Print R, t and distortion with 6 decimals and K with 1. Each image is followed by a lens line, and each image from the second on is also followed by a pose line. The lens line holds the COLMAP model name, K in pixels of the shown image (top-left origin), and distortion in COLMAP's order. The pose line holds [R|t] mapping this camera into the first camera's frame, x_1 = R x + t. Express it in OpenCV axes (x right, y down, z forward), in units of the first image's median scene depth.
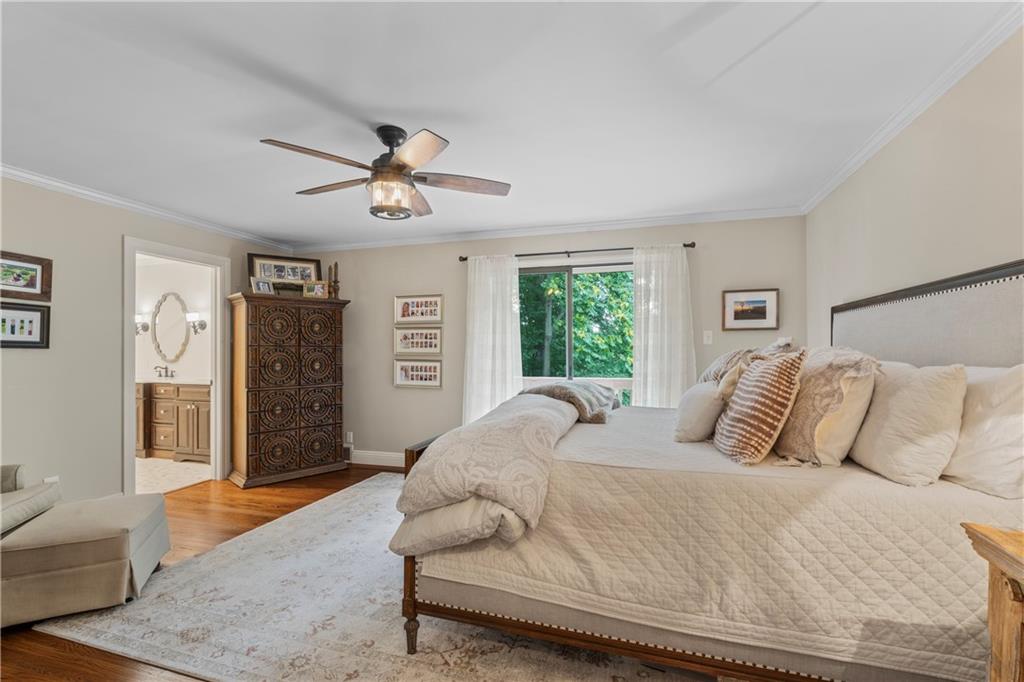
lens RADIAL K [[456.6, 0, 509.7], [0, 456.6, 335.5], [0, 0, 1]] dist [-0.000890, -0.000060]
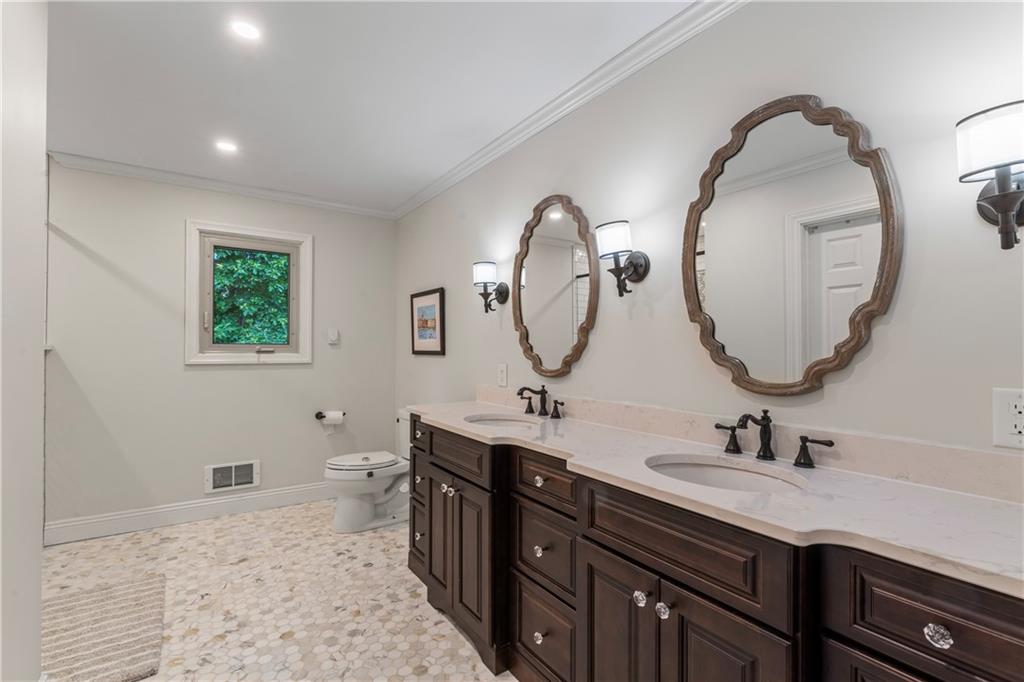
lens RADIAL K [[456.6, 0, 509.9], [0, 456.6, 342.6], [0, 0, 1]] dist [-0.000890, -0.000060]
pose [[0.774879, -0.009179, -0.632042, -0.529580], [-0.001355, 0.999868, -0.016182, 0.036028], [0.632108, 0.013395, 0.774765, 0.682724]]
